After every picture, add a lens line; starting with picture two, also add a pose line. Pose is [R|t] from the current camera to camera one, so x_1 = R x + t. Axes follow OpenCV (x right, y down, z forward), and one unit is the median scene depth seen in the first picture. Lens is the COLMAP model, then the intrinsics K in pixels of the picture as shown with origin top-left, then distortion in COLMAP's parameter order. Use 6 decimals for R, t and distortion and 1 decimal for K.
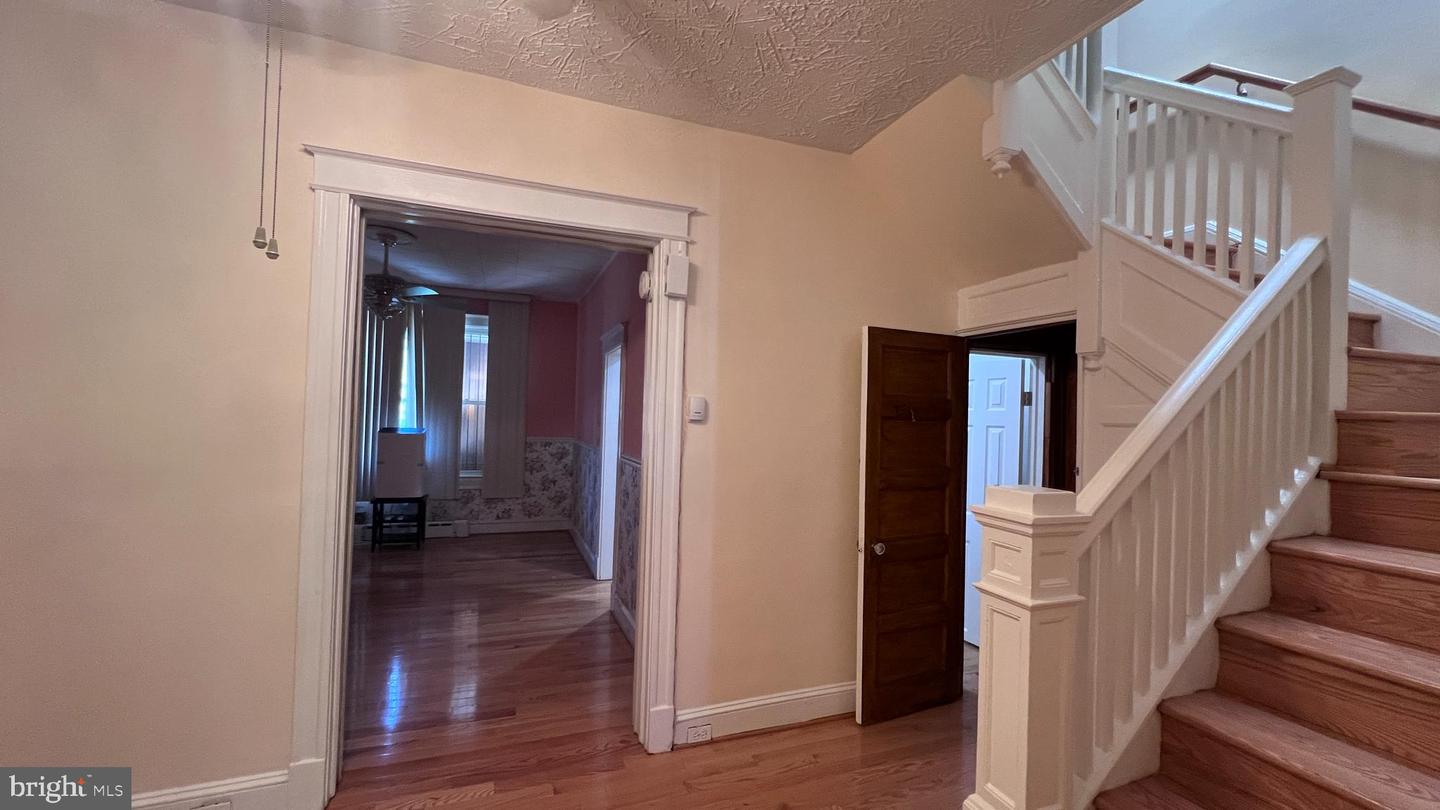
lens RADIAL K [[576.2, 0, 717.7], [0, 576.2, 410.0], [0, 0, 1]] dist [0.000046, -0.000102]
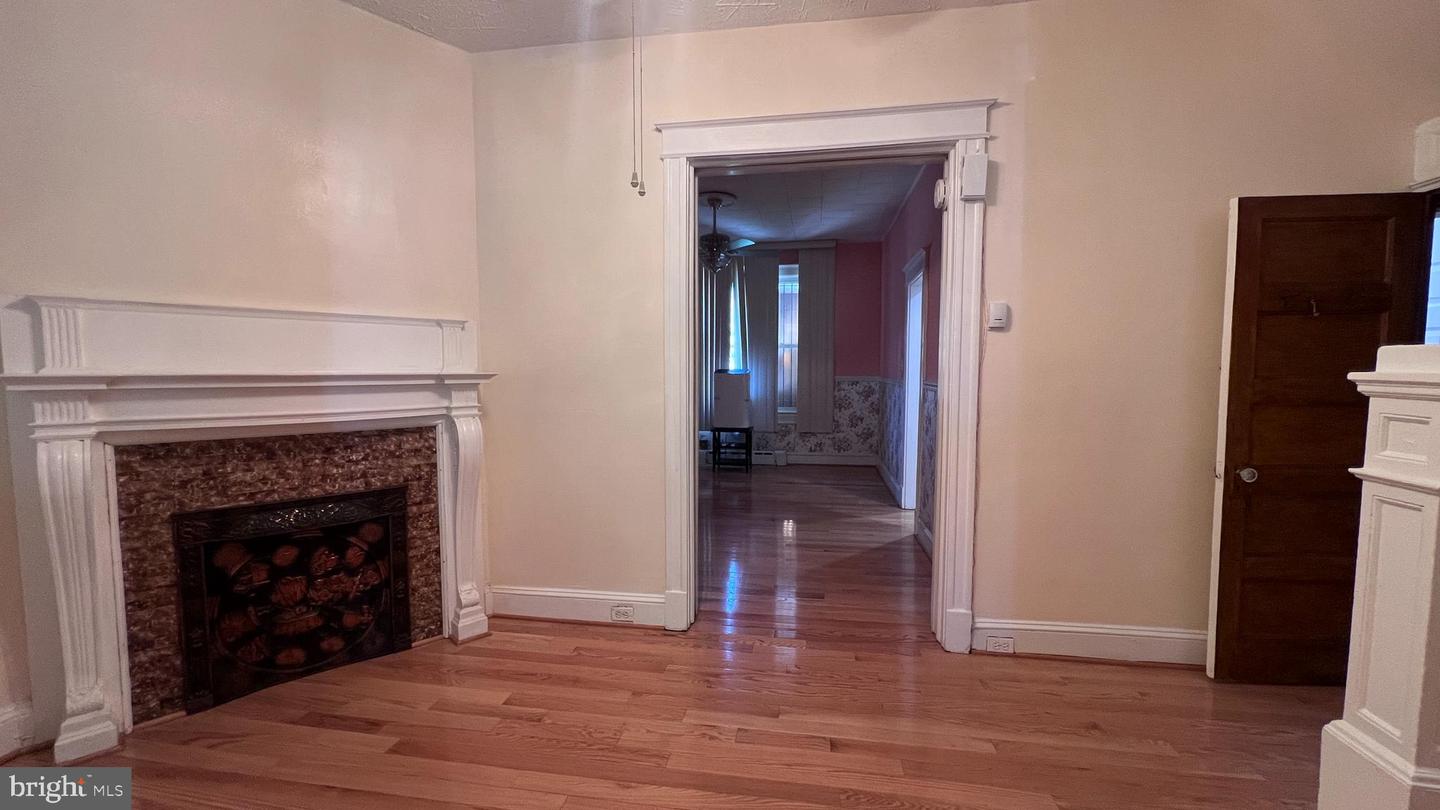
lens RADIAL K [[576.2, 0, 718.7], [0, 576.2, 409.9], [0, 0, 1]] dist [0.000046, -0.000102]
pose [[0.864605, 0.006520, -0.502411, 0.041228], [0.033172, 0.996994, 0.070024, 0.065288], [0.501357, -0.077210, 0.861789, -0.064979]]
